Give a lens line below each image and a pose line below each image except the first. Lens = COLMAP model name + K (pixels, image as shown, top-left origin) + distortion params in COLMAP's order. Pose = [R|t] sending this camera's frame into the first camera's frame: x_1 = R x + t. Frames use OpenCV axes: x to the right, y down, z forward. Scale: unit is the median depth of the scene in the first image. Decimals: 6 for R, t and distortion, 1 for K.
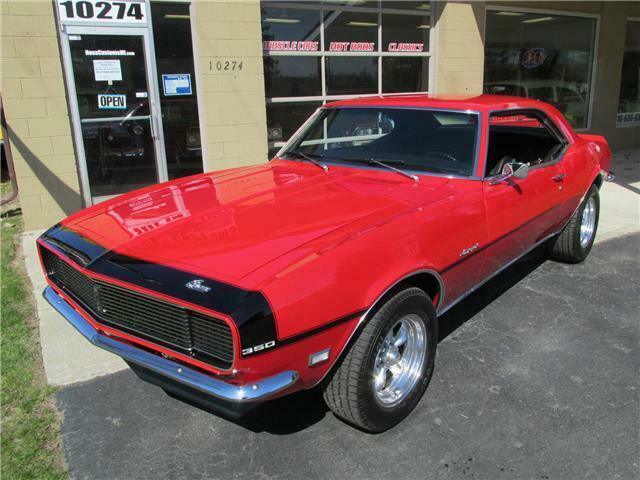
lens RADIAL K [[528.9, 0, 323.6], [0, 528.9, 238.5], [0, 0, 1]] dist [-0.033642, 0.010023]
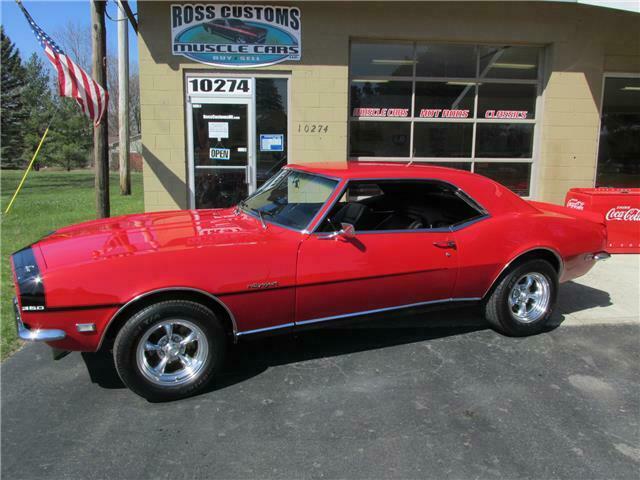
lens RADIAL K [[528.9, 0, 324.7], [0, 528.9, 240.3], [0, 0, 1]] dist [-0.033642, 0.010023]
pose [[0.901717, 0.113348, -0.417203, 0.559899], [-0.152039, 0.986516, -0.060585, -0.017948], [0.404710, 0.118062, 0.906792, -0.061760]]
